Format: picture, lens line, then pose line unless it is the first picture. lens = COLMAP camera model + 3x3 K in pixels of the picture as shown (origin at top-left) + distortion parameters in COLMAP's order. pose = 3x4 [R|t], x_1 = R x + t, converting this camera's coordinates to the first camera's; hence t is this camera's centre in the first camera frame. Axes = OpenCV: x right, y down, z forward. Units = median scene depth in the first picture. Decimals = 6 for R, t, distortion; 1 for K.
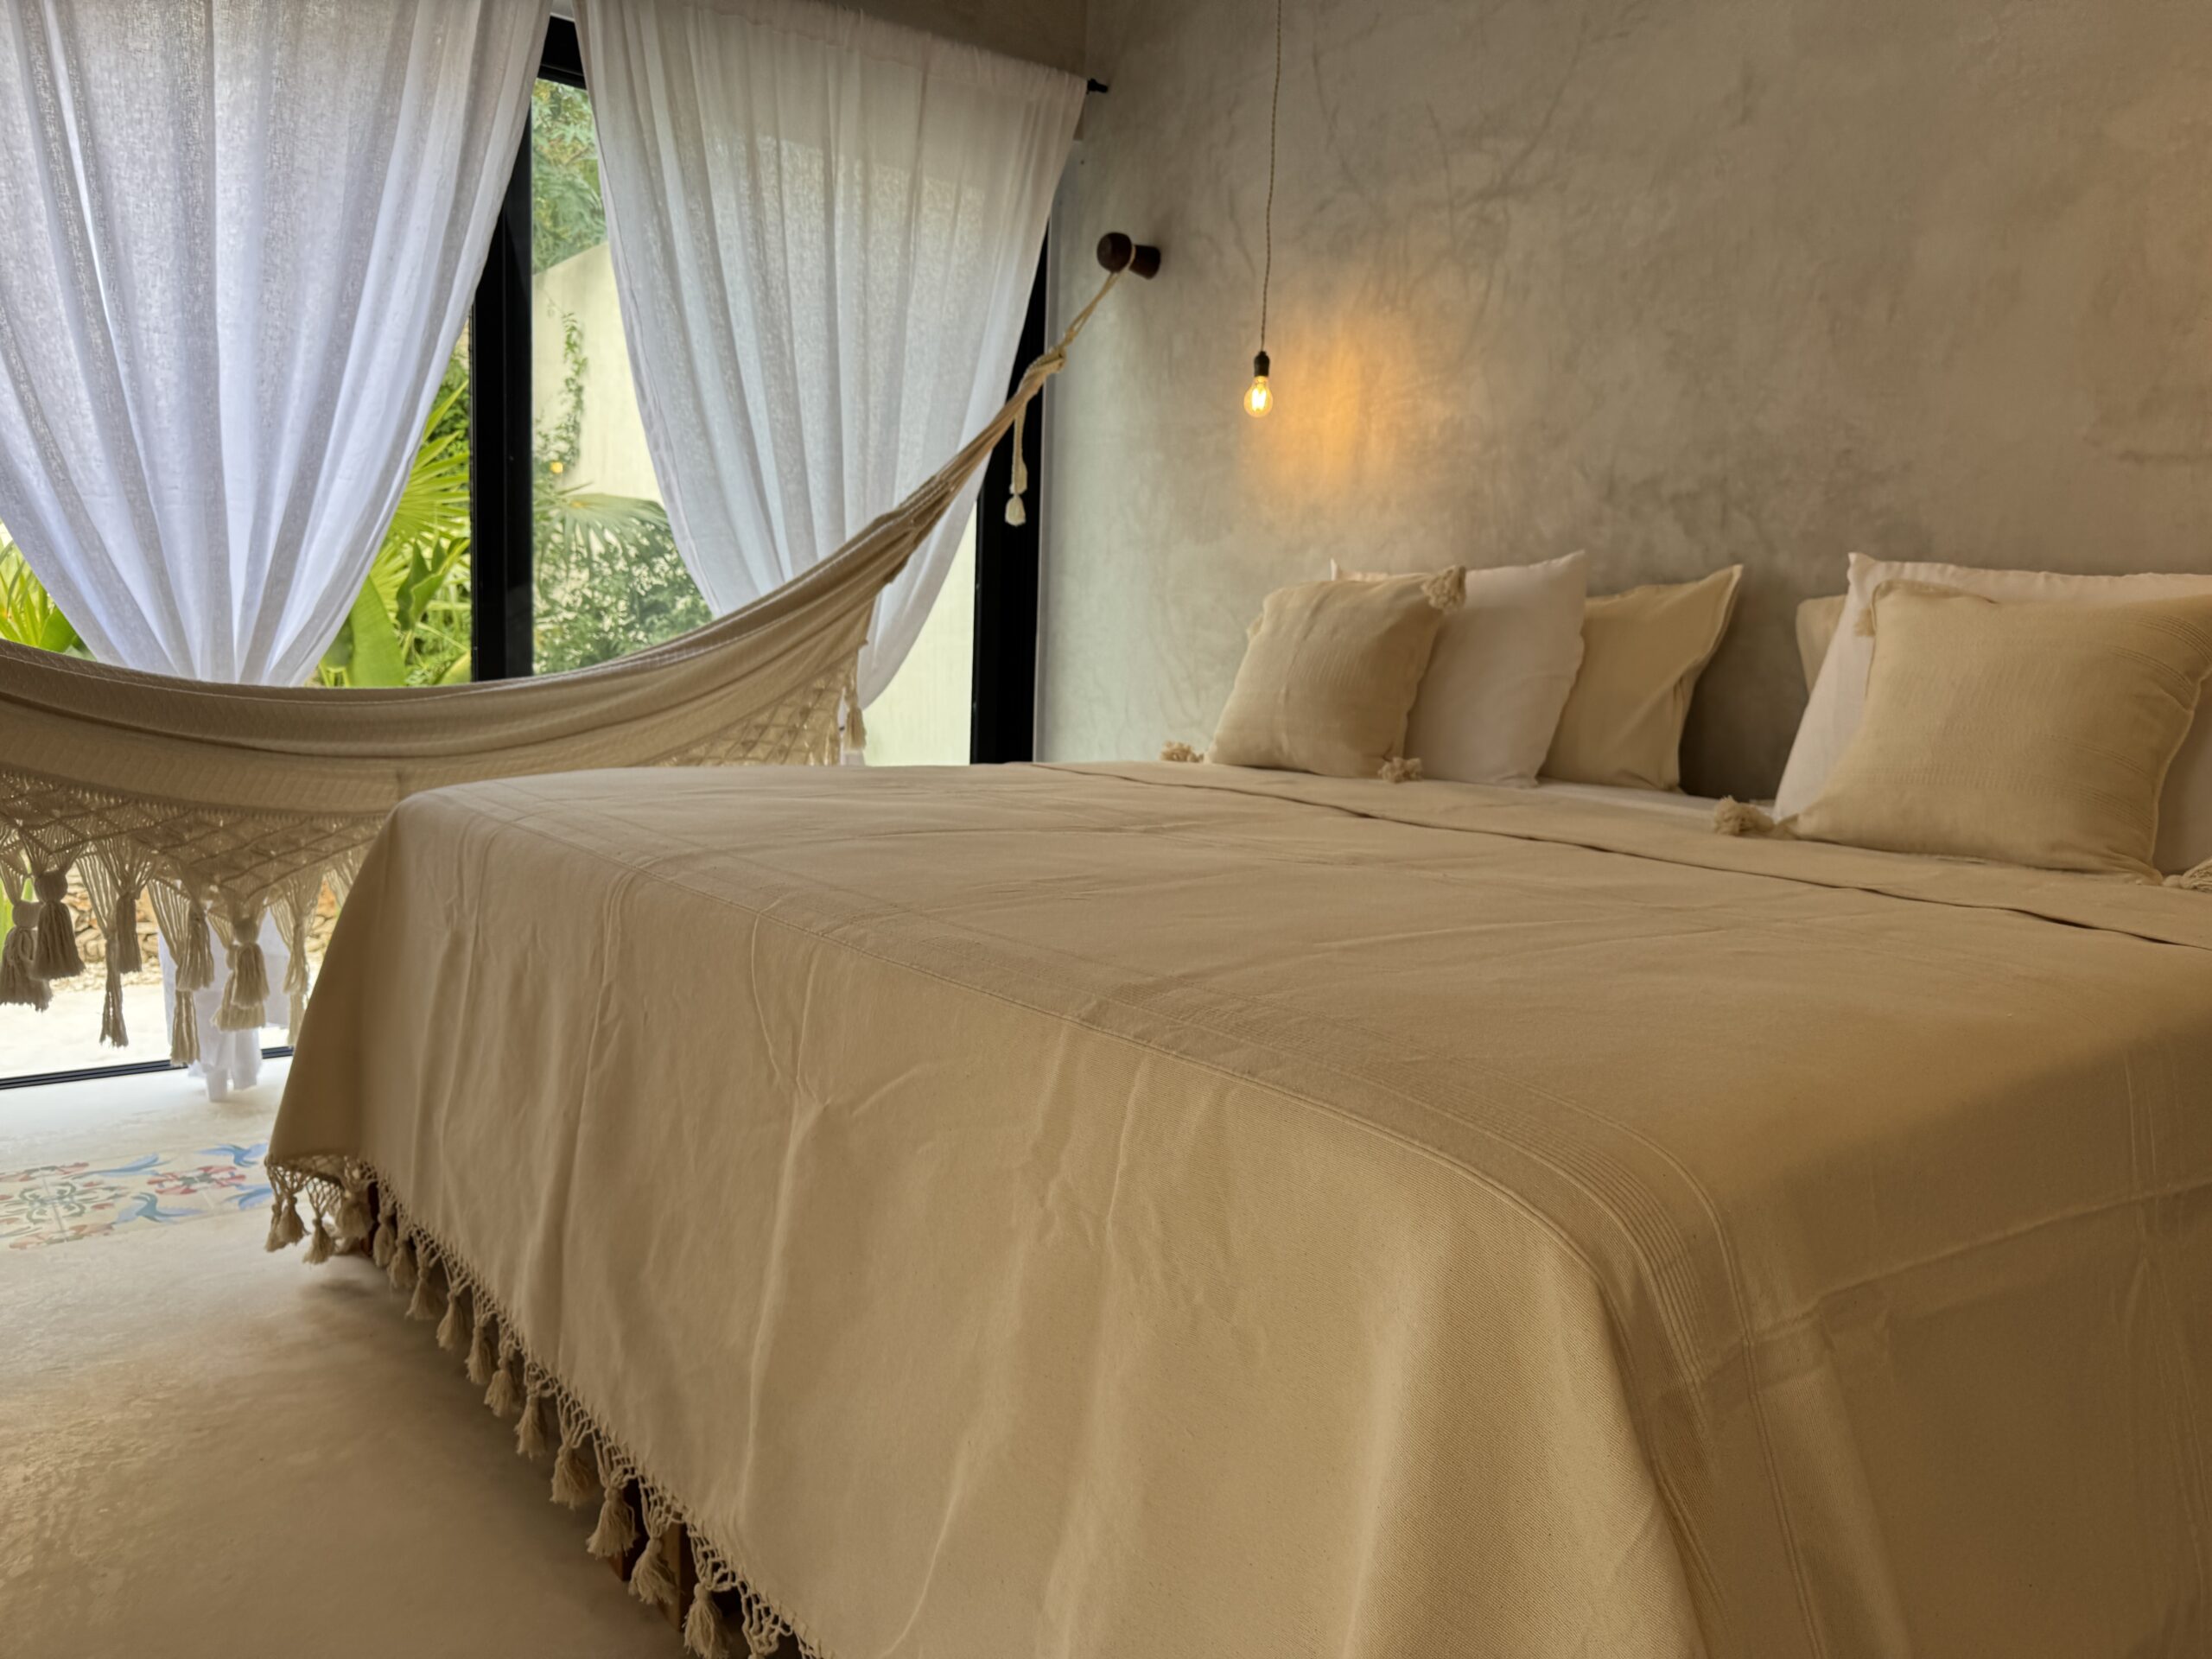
lens RADIAL K [[1558.5, 0, 1106.0], [0, 1558.5, 829.5], [0, 0, 1]] dist [0.087064, -0.109864]
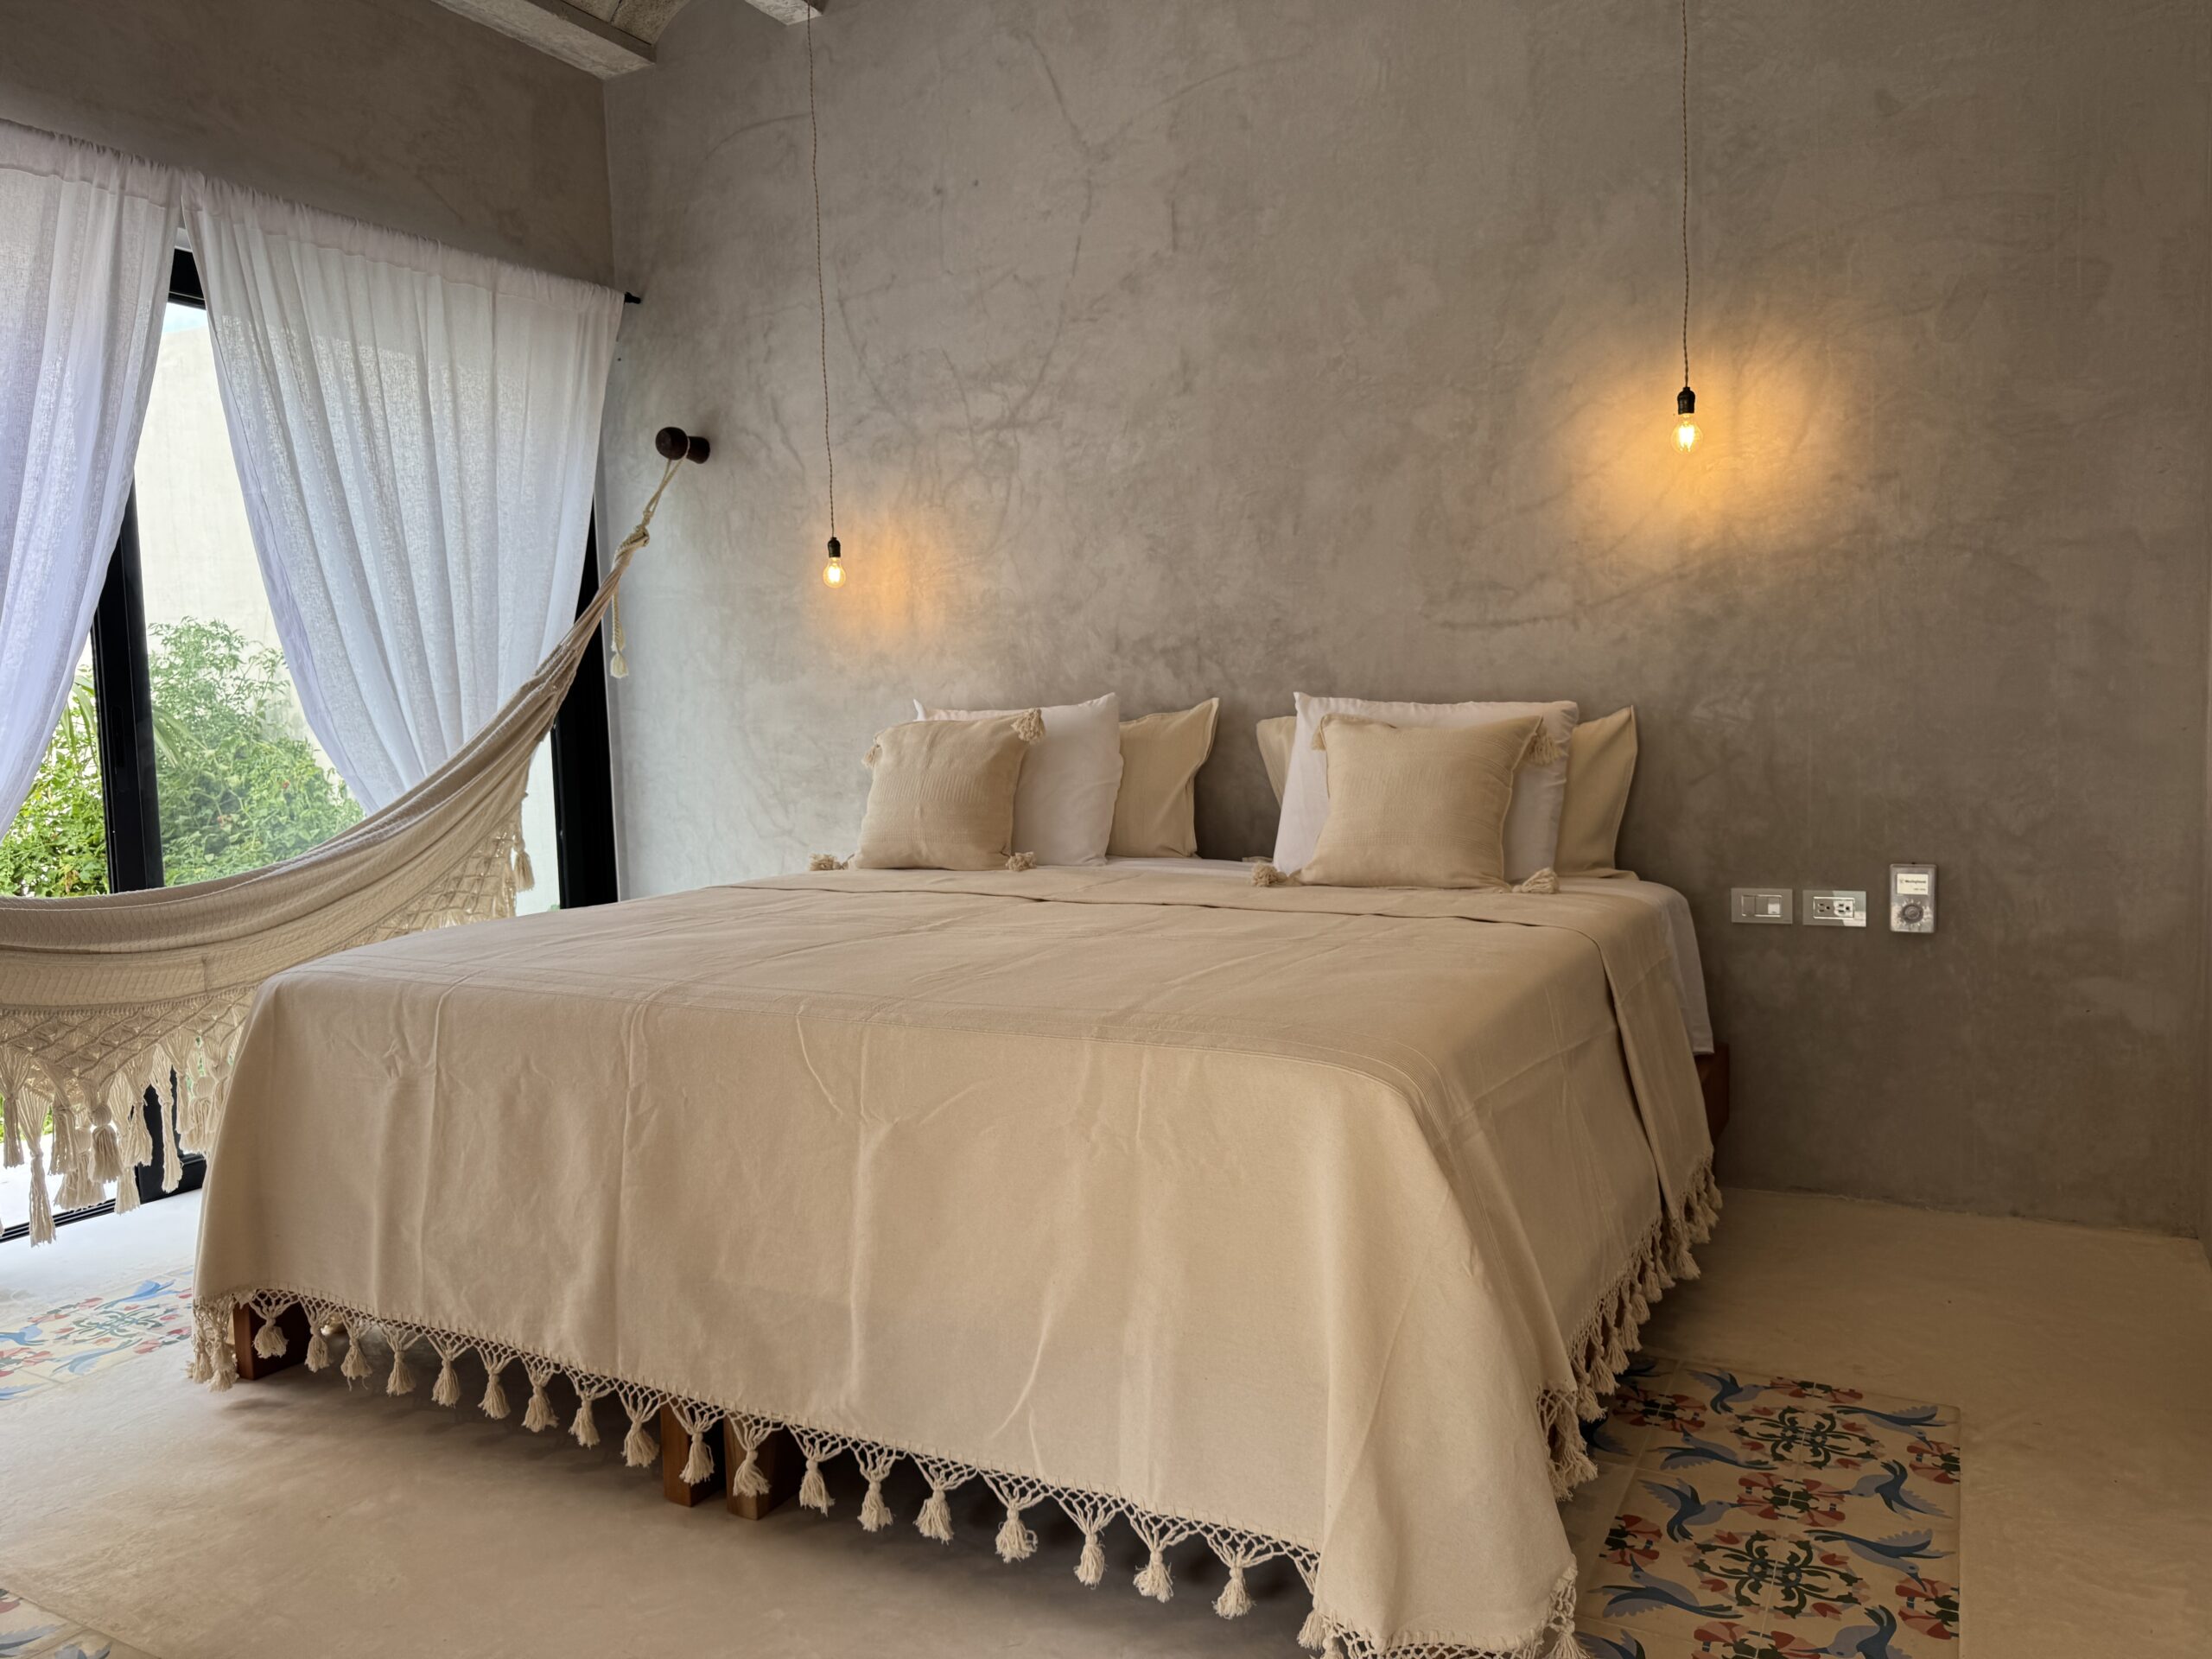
lens RADIAL K [[1544.3, 0, 1075.9], [0, 1544.3, 832.0], [0, 0, 1]] dist [0.190645, -0.306710]
pose [[0.922121, -0.095994, 0.374804, -0.239649], [0.110347, 0.993748, -0.016967, -0.031401], [-0.370832, 0.057004, 0.926949, -0.242813]]
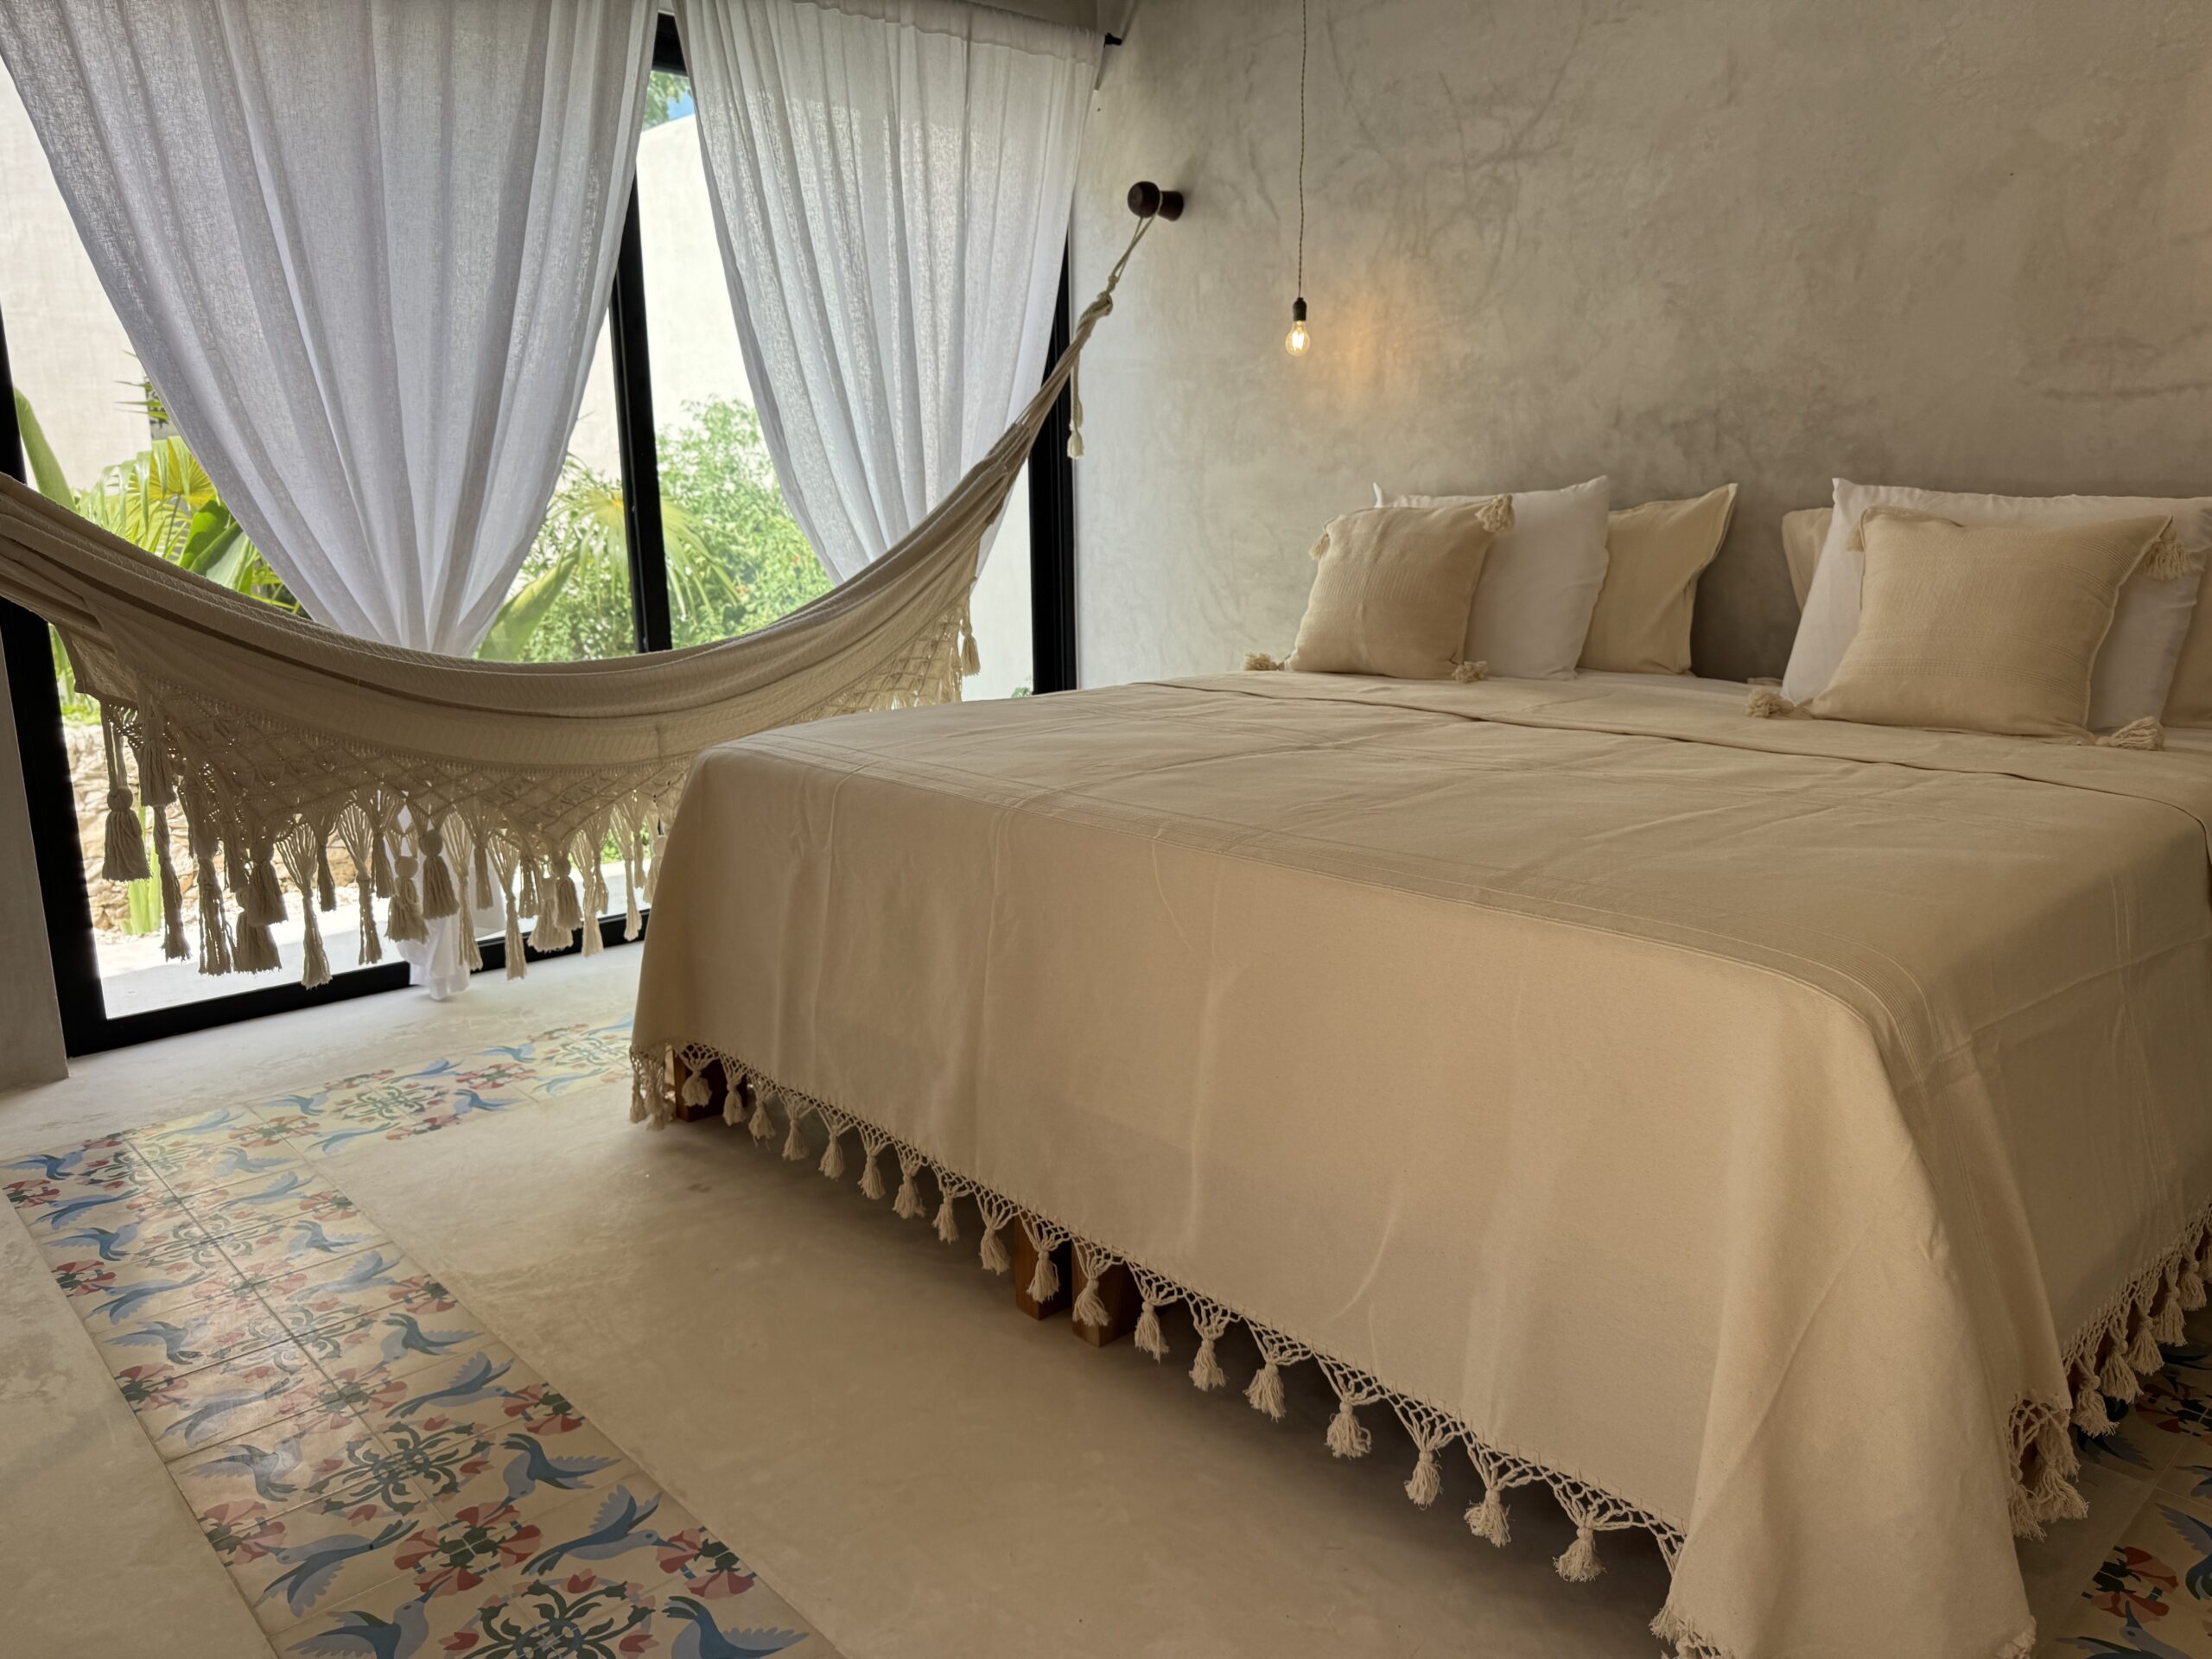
lens RADIAL K [[1558.5, 0, 1106.0], [0, 1558.5, 829.5], [0, 0, 1]] dist [0.087064, -0.109864]
pose [[0.995390, -0.065942, 0.069643, -0.163986], [0.059473, 0.994056, 0.091192, -0.038770], [-0.075243, -0.086630, 0.993395, -0.173829]]
